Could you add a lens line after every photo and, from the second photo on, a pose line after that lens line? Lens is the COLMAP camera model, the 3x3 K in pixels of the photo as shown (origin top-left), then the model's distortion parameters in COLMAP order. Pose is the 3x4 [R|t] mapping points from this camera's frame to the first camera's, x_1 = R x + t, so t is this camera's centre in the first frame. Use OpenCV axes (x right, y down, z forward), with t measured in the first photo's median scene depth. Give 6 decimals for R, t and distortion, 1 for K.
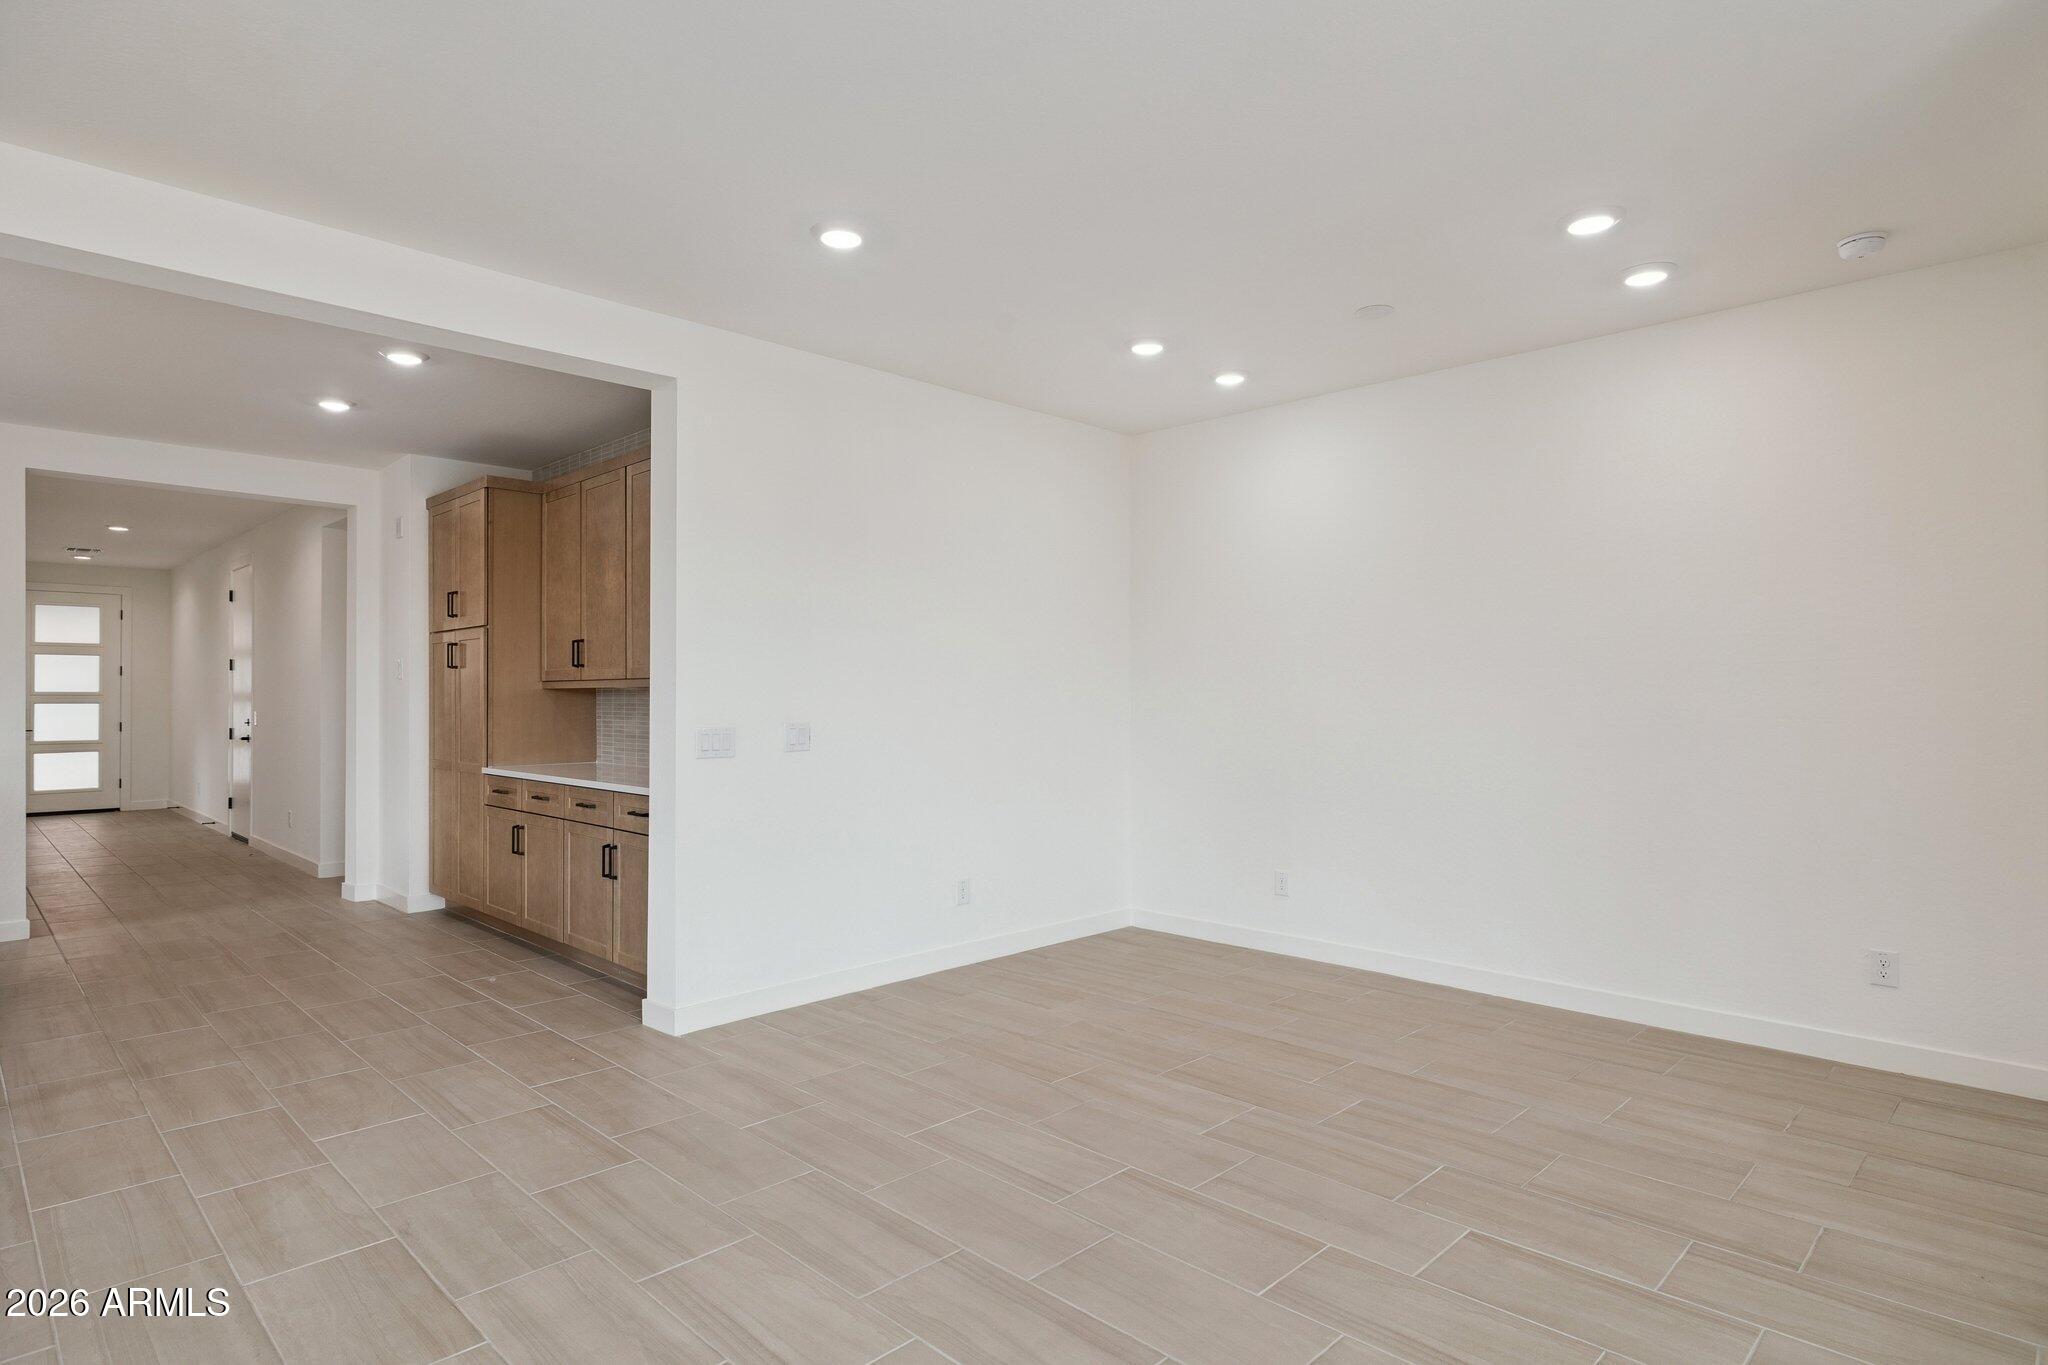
lens RADIAL K [[1103.9, 0, 1026.2], [0, 1103.9, 684.9], [0, 0, 1]] dist [0.000164, -0.001590]
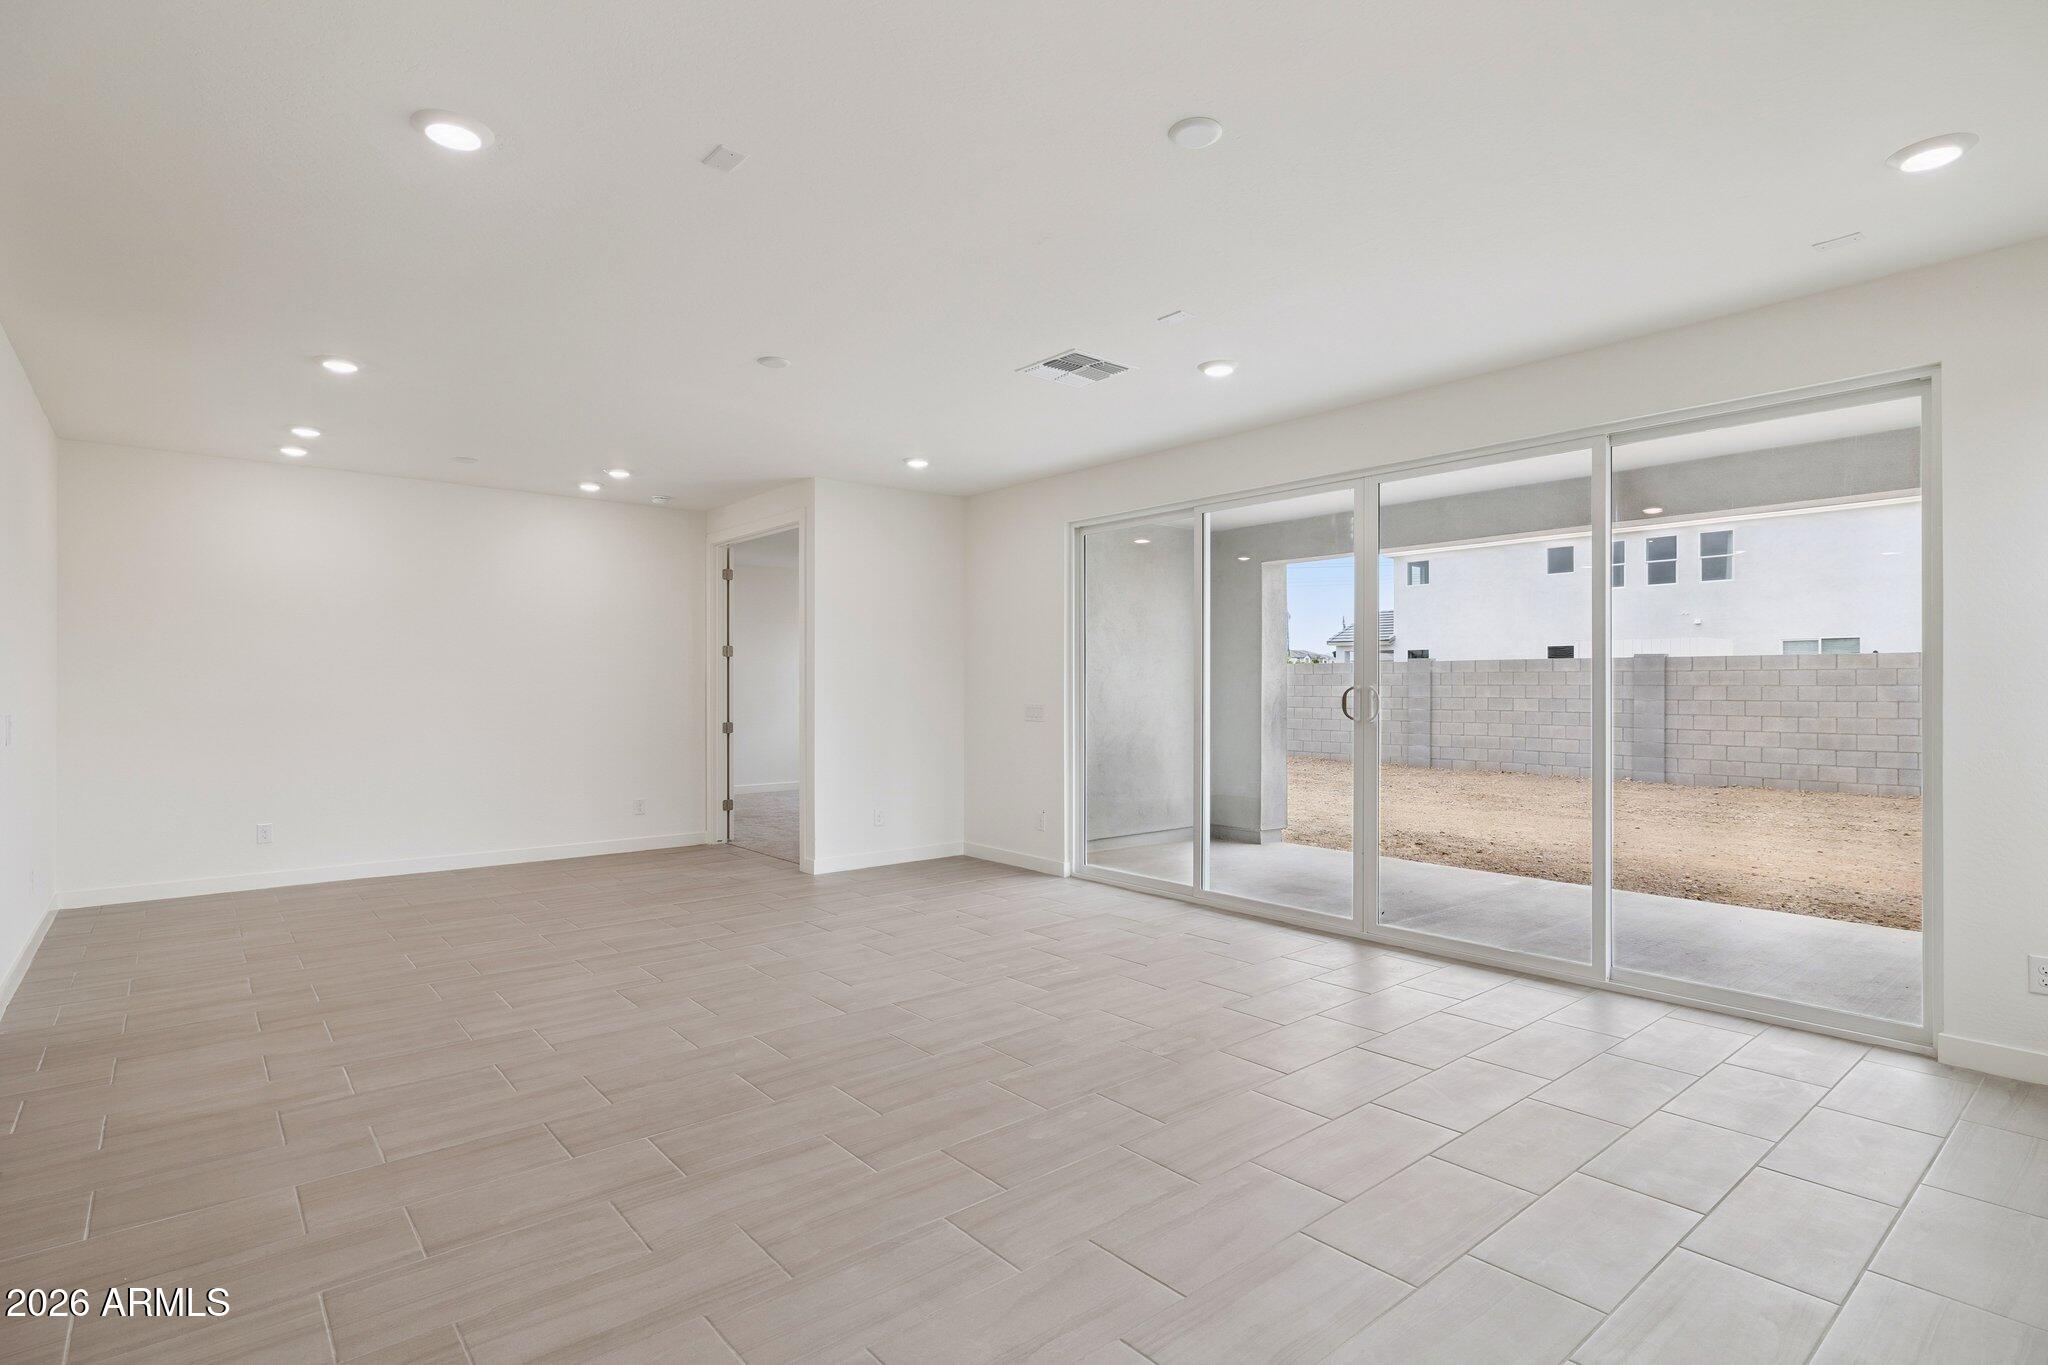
lens RADIAL K [[1024.8, 0, 1024.4], [0, 1024.8, 671.4], [0, 0, 1]] dist [-0.010891, 0.001788]
pose [[0.089605, 0.015635, 0.995855, -0.878392], [-0.007658, 0.999858, -0.015009, 0.000860], [-0.995948, -0.006281, 0.089712, 0.002828]]
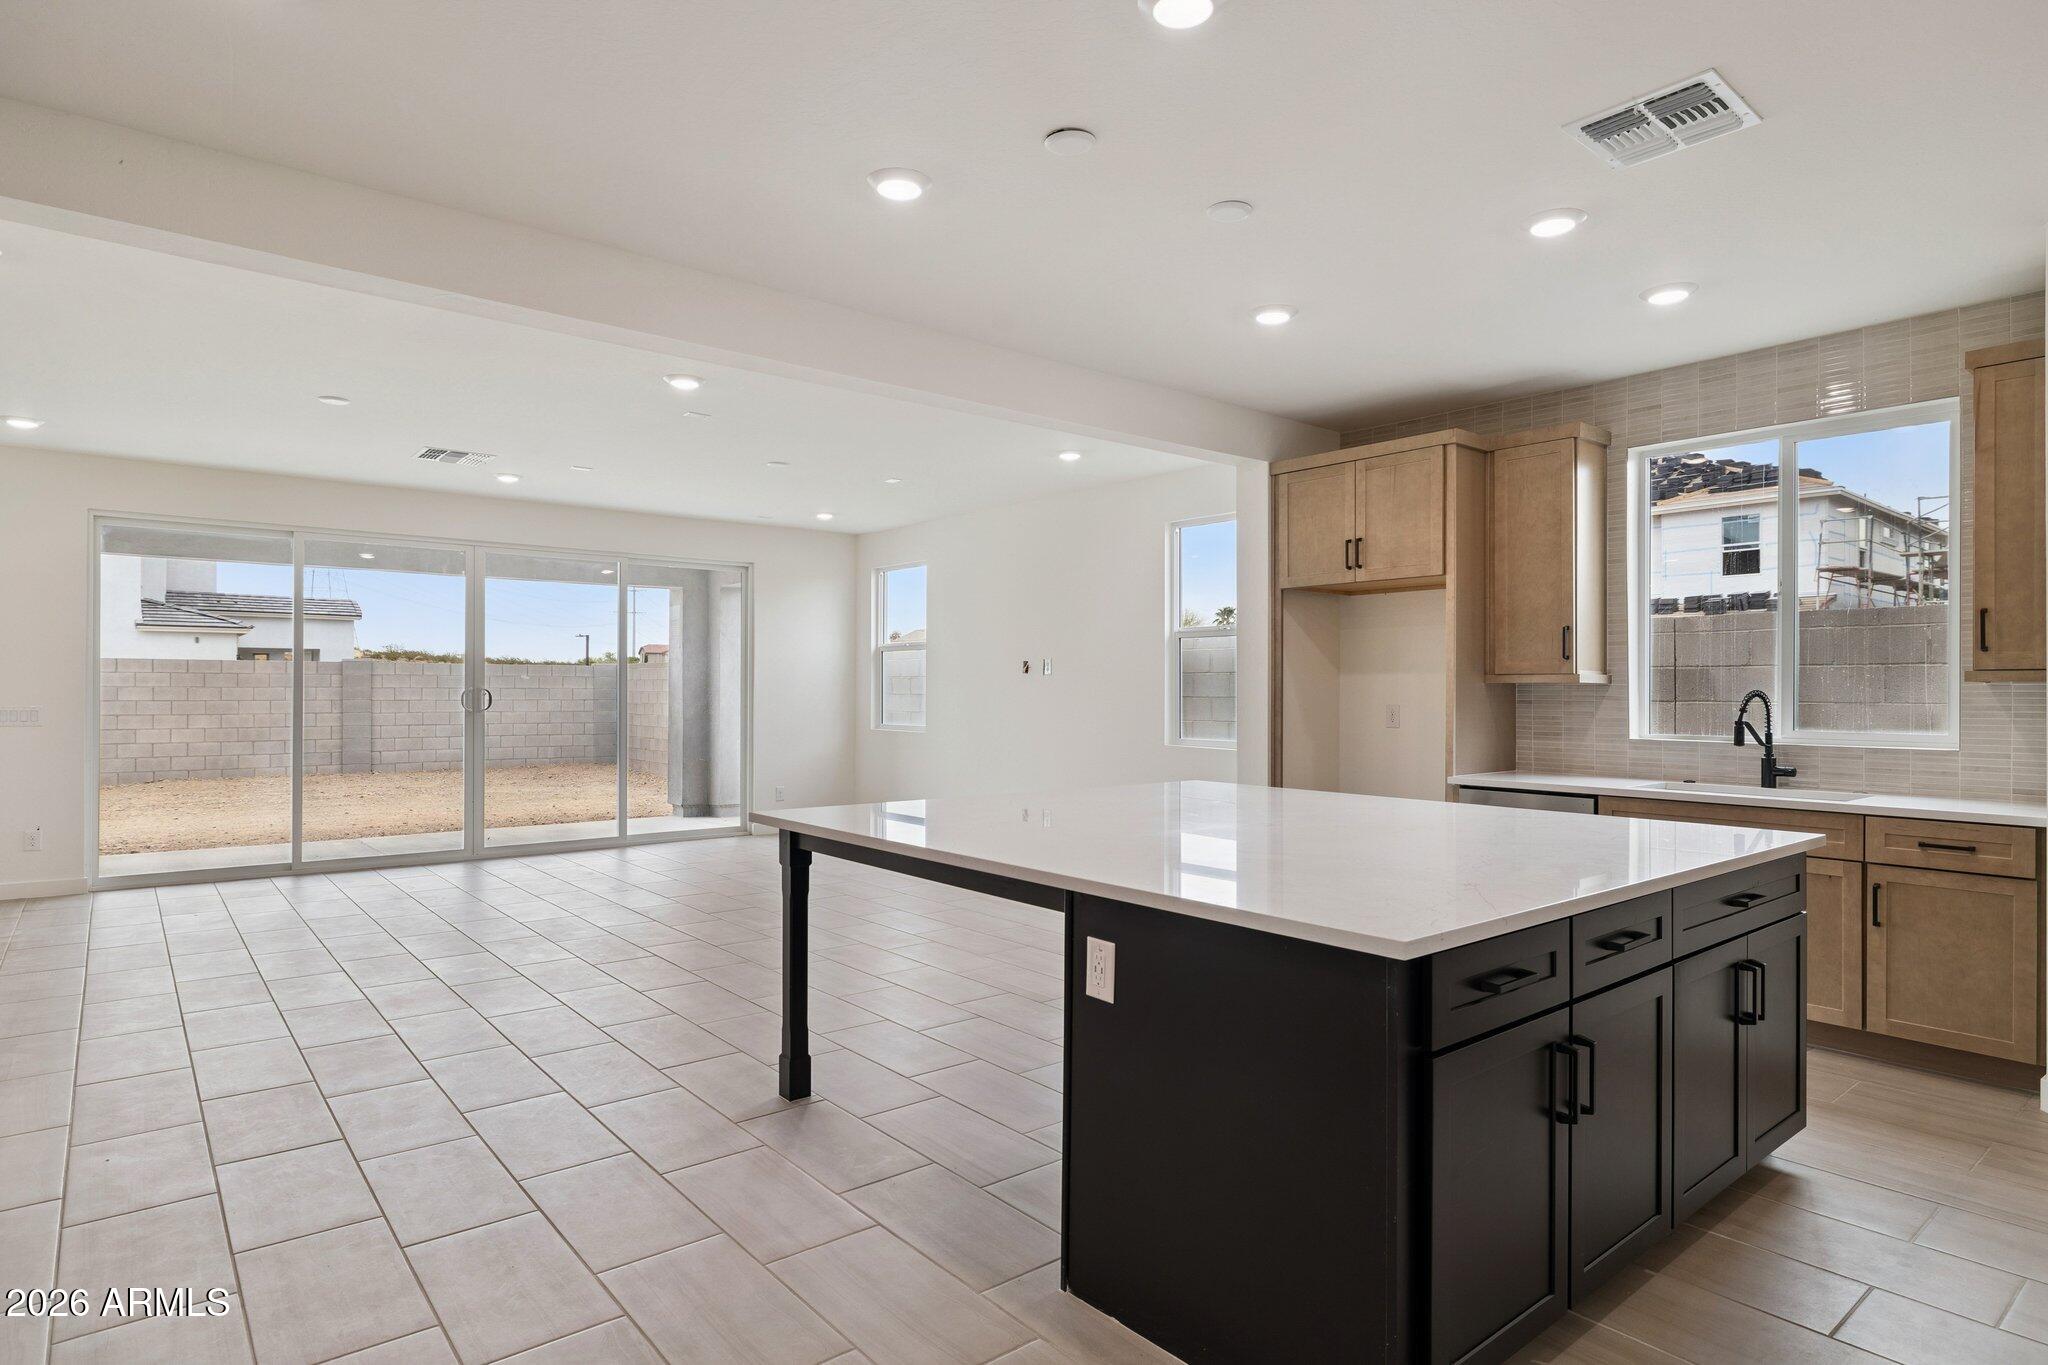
lens RADIAL K [[1103.9, 0, 1040.6], [0, 1103.9, 684.2], [0, 0, 1]] dist [0.000164, -0.001590]
pose [[-0.996154, -0.000939, 0.087612, -0.804972], [-0.002128, 0.999907, -0.013471, 0.012331], [-0.087592, -0.013605, -0.996064, 1.230037]]
